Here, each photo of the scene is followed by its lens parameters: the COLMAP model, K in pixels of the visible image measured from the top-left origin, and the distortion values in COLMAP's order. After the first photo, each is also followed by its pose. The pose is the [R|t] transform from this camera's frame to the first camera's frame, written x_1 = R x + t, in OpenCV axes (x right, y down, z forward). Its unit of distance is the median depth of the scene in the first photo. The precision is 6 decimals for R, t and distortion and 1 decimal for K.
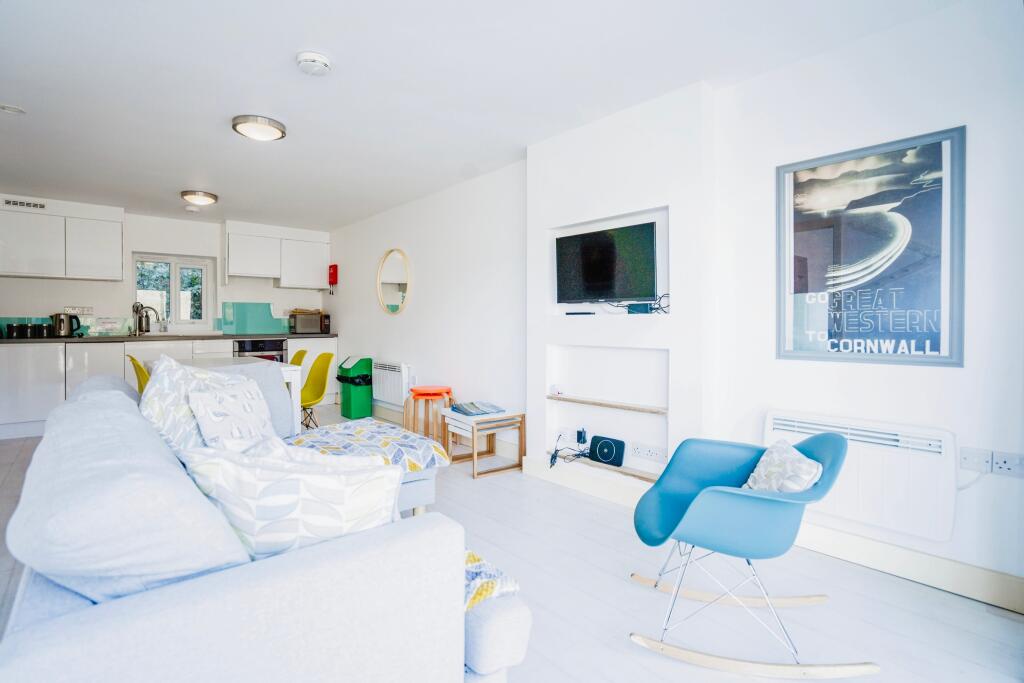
lens RADIAL K [[494.7, 0, 456.8], [0, 494.7, 359.0], [0, 0, 1]] dist [-0.000567, -0.000556]
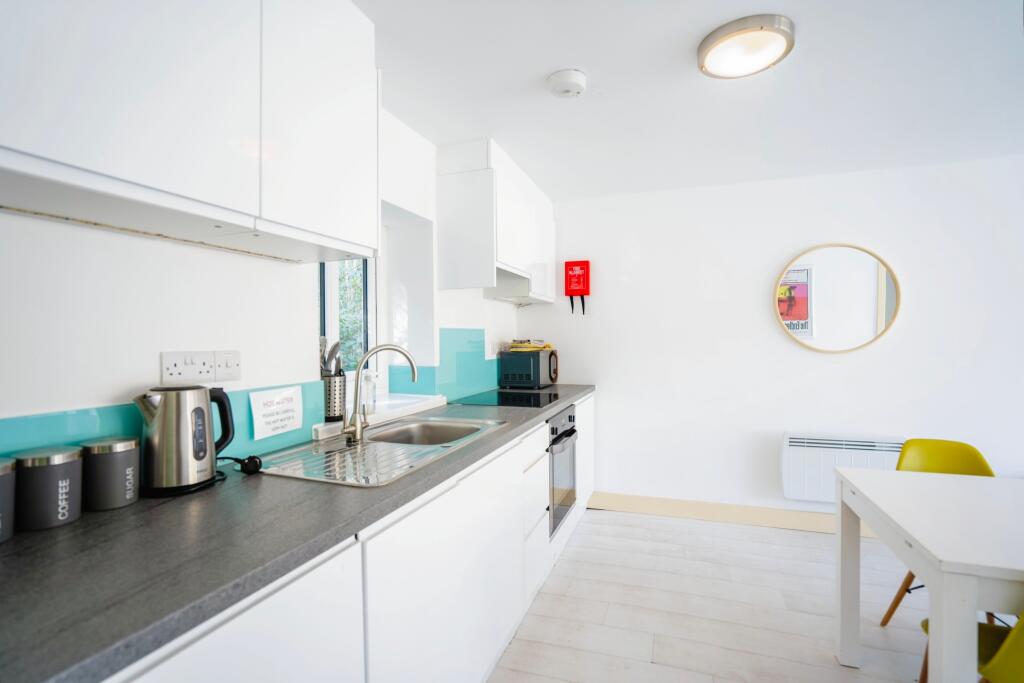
lens RADIAL K [[494.7, 0, 456.8], [0, 494.7, 359.0], [0, 0, 1]] dist [-0.000567, -0.000556]
pose [[0.855688, -0.029605, 0.516644, -0.738759], [0.044555, 0.998870, -0.016556, -0.086579], [-0.515570, 0.037186, 0.856040, 0.672838]]
